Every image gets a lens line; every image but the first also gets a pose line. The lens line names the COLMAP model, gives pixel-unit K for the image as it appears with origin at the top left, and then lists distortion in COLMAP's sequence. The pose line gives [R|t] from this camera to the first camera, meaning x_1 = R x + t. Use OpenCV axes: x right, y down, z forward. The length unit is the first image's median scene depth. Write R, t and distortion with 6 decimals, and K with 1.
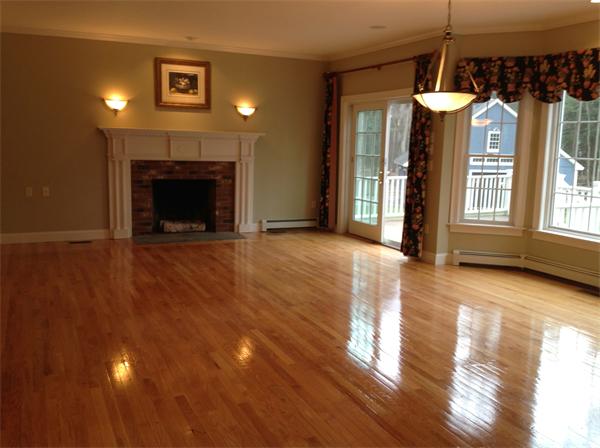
lens RADIAL K [[527.8, 0, 300.0], [0, 527.8, 224.0], [0, 0, 1]] dist [0.073388, -0.008053]
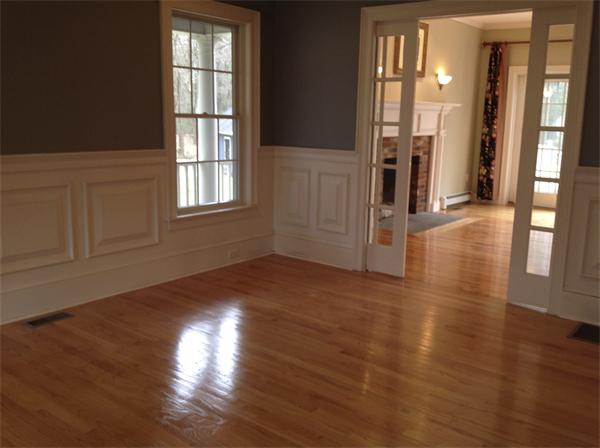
lens RADIAL K [[527.8, 0, 300.0], [0, 527.8, 224.0], [0, 0, 1]] dist [0.073388, -0.008053]
pose [[0.906510, -0.092213, 0.411991, -0.761688], [0.069170, 0.995108, 0.070532, -0.047695], [-0.416480, -0.035441, 0.908454, 0.259678]]
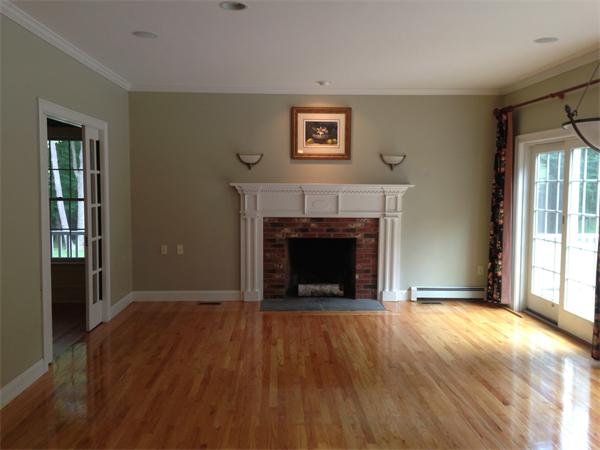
lens RADIAL K [[527.8, 0, 300.0], [0, 527.8, 225.0], [0, 0, 1]] dist [0.073388, -0.008053]
pose [[0.925982, 0.010180, -0.377431, 0.086694], [-0.041701, 0.996278, -0.075435, -0.037871], [0.375258, 0.085591, 0.922960, 0.165847]]
